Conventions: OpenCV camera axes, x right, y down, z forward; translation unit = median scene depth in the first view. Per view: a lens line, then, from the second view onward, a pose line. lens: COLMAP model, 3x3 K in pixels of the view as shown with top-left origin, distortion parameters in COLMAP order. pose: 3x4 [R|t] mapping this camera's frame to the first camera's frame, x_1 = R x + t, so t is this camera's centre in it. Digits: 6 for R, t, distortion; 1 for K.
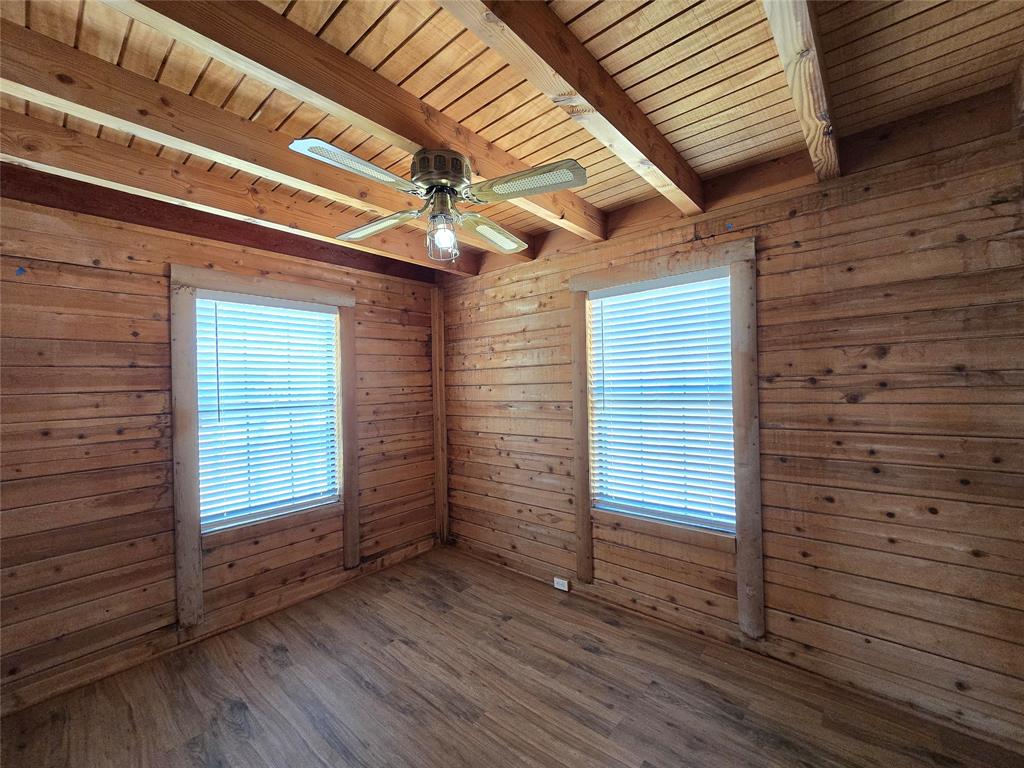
lens RADIAL K [[421.7, 0, 509.2], [0, 421.7, 384.7], [0, 0, 1]] dist [-0.000952, -0.000194]
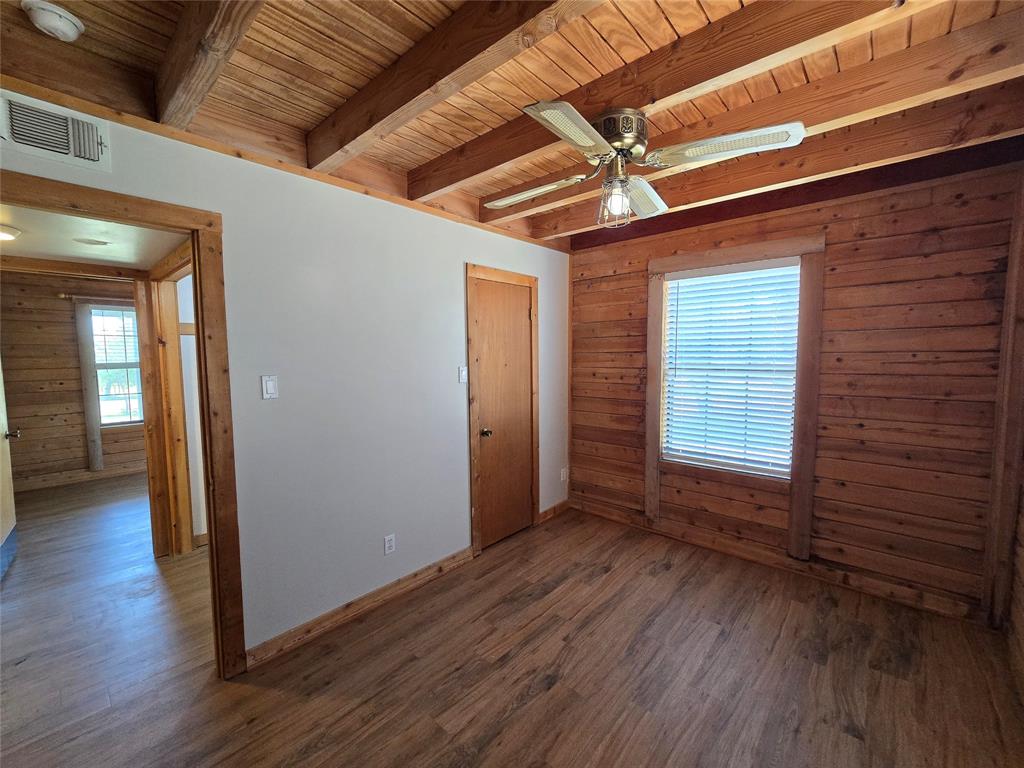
lens RADIAL K [[421.7, 0, 509.2], [0, 421.7, 384.7], [0, 0, 1]] dist [-0.000952, -0.000194]
pose [[-0.014311, 0.100339, -0.994850, 0.597484], [0.010538, 0.994912, 0.100194, -0.022733], [0.999842, -0.009050, -0.015296, 0.535919]]
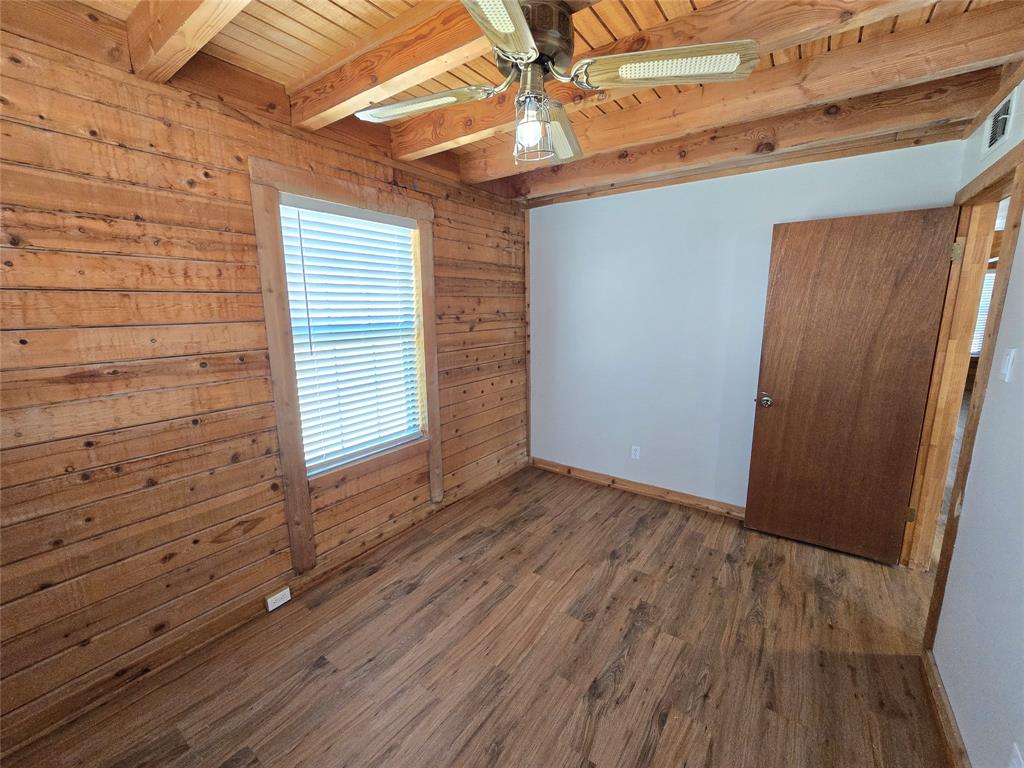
lens RADIAL K [[421.7, 0, 509.2], [0, 421.7, 384.7], [0, 0, 1]] dist [-0.000952, -0.000194]
pose [[-0.092087, -0.160179, 0.982783, -0.684518], [0.007022, 0.986848, 0.161500, -0.013181], [-0.995726, 0.021774, -0.089751, 0.783006]]
